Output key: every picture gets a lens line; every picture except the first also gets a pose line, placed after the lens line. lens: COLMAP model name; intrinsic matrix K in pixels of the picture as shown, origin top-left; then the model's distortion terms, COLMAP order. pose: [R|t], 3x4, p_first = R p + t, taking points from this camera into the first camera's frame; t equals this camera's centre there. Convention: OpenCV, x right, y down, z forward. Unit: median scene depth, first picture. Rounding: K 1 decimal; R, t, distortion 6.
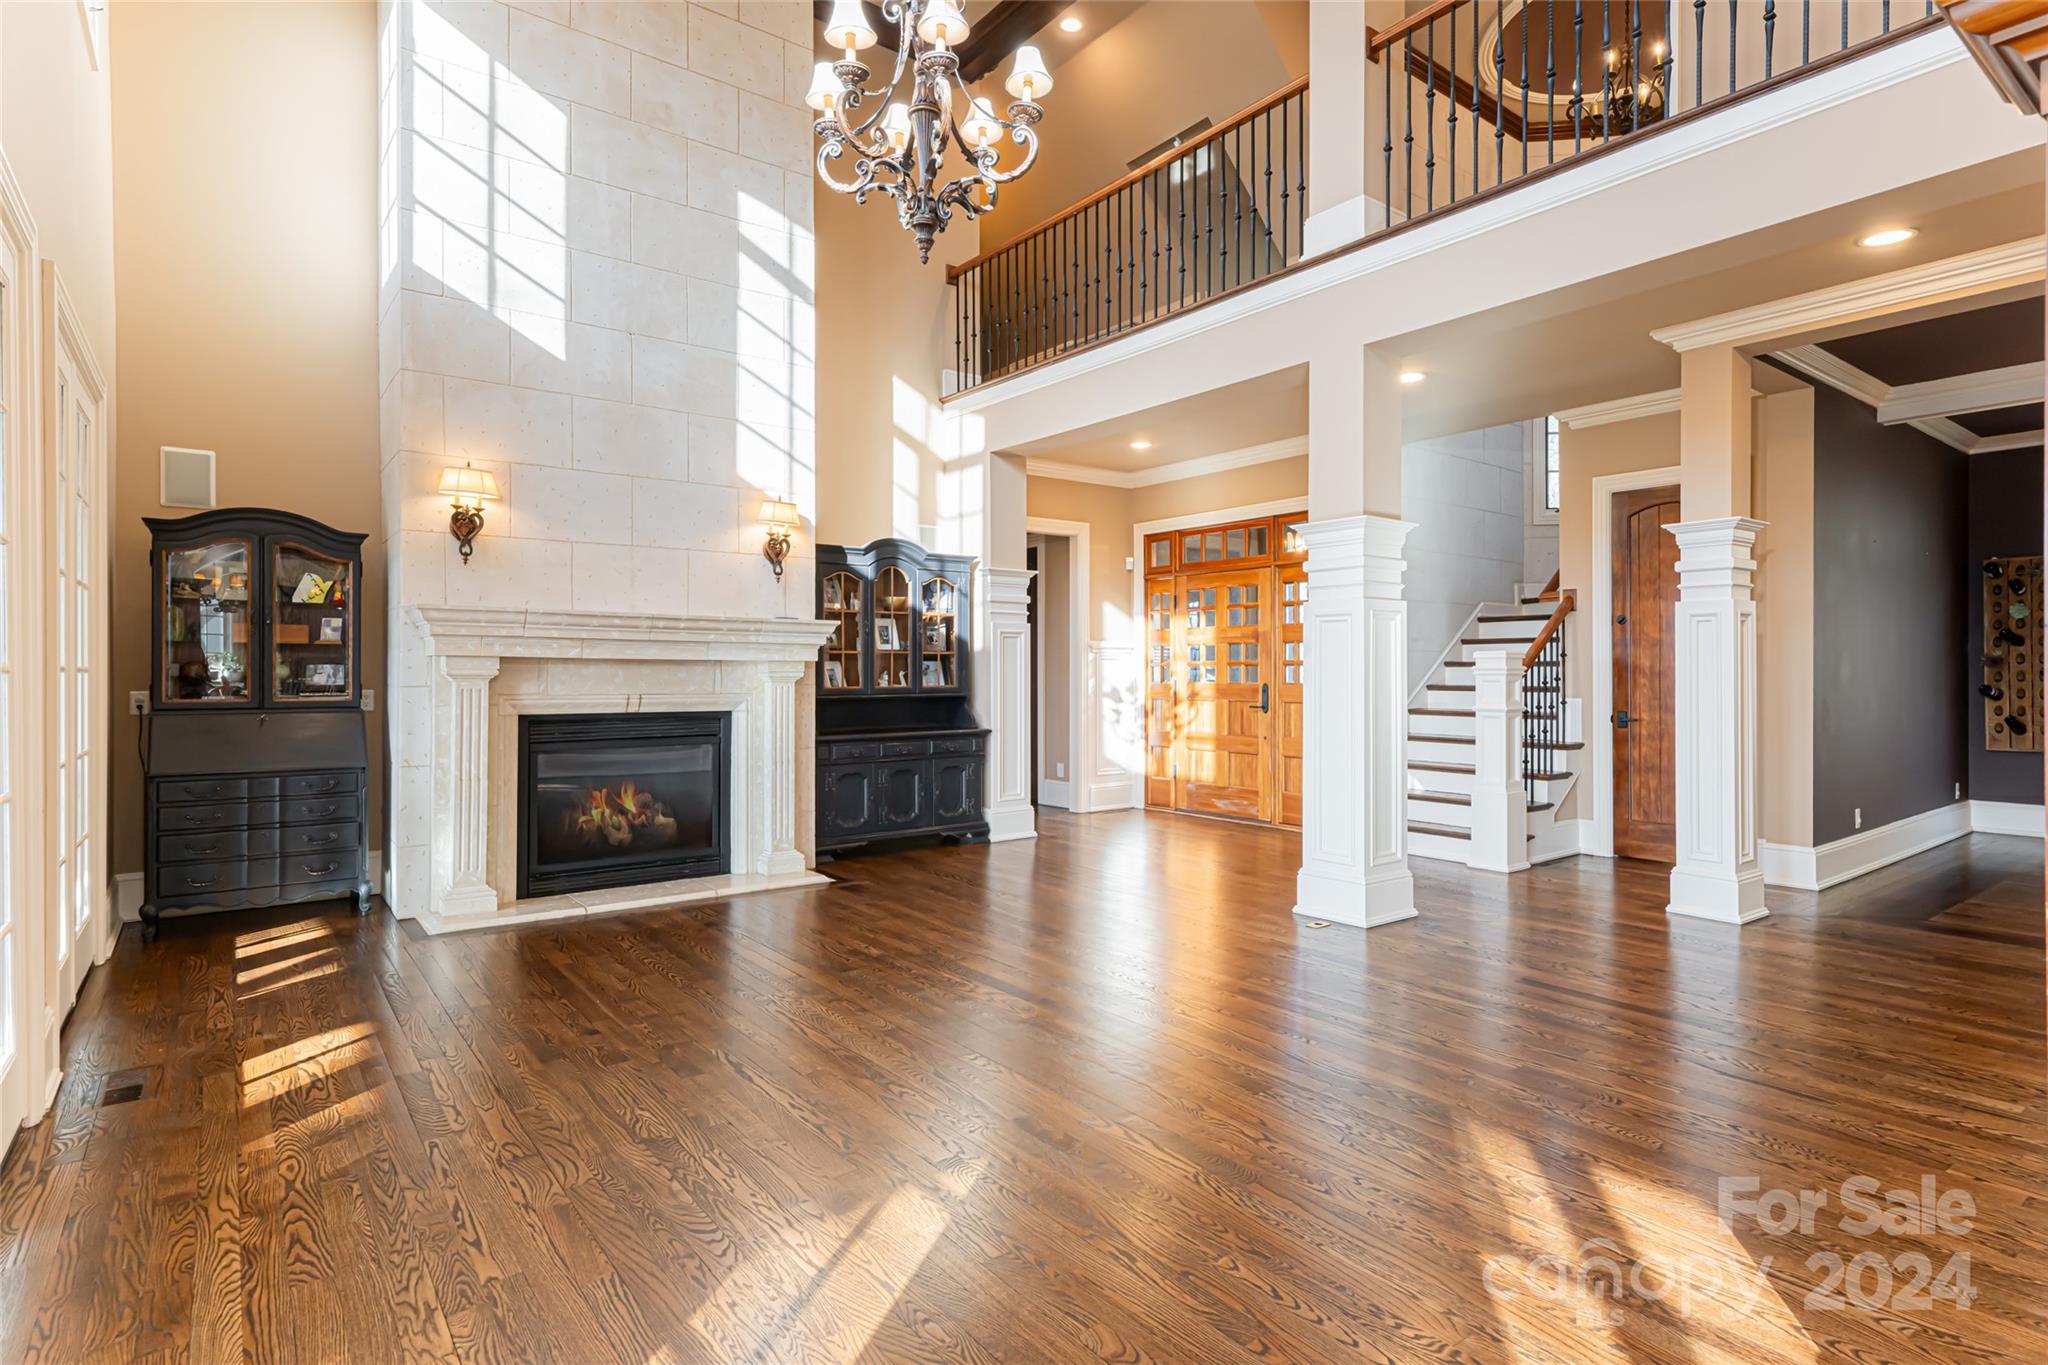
lens RADIAL K [[1058.6, 0, 1027.2], [0, 1058.6, 682.0], [0, 0, 1]] dist [-0.001133, -0.000819]
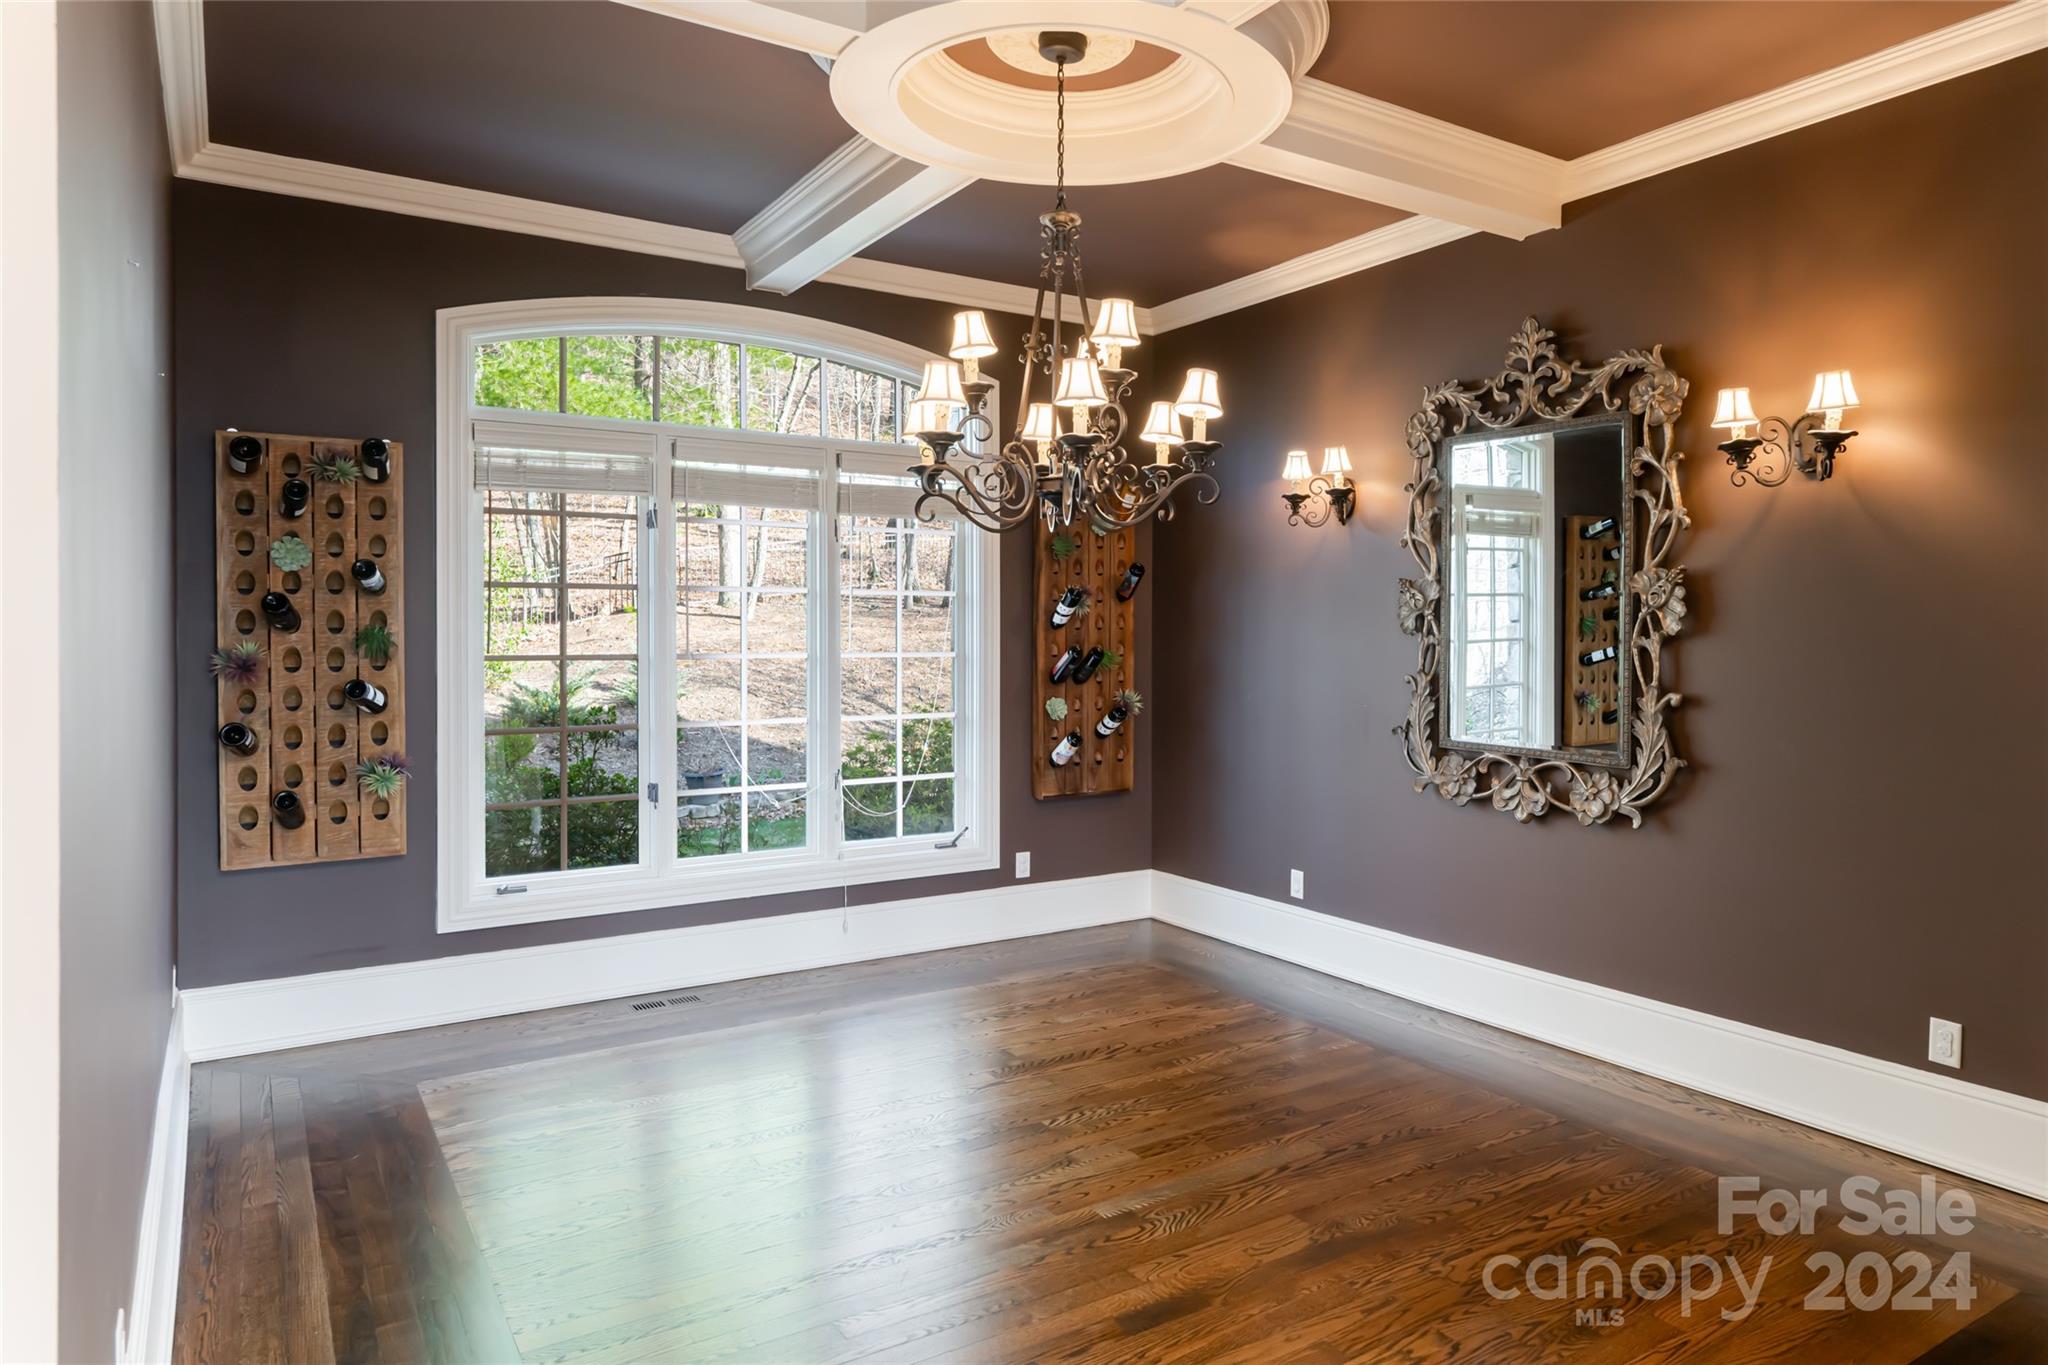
lens RADIAL K [[1226.5, 0, 1021.5], [0, 1226.5, 668.2], [0, 0, 1]] dist [-0.002168, -0.000189]
pose [[0.082639, -0.012633, 0.996499, 0.439877], [0.009898, 0.999881, 0.011855, -0.021864], [-0.996530, 0.008883, 0.082754, 0.640662]]
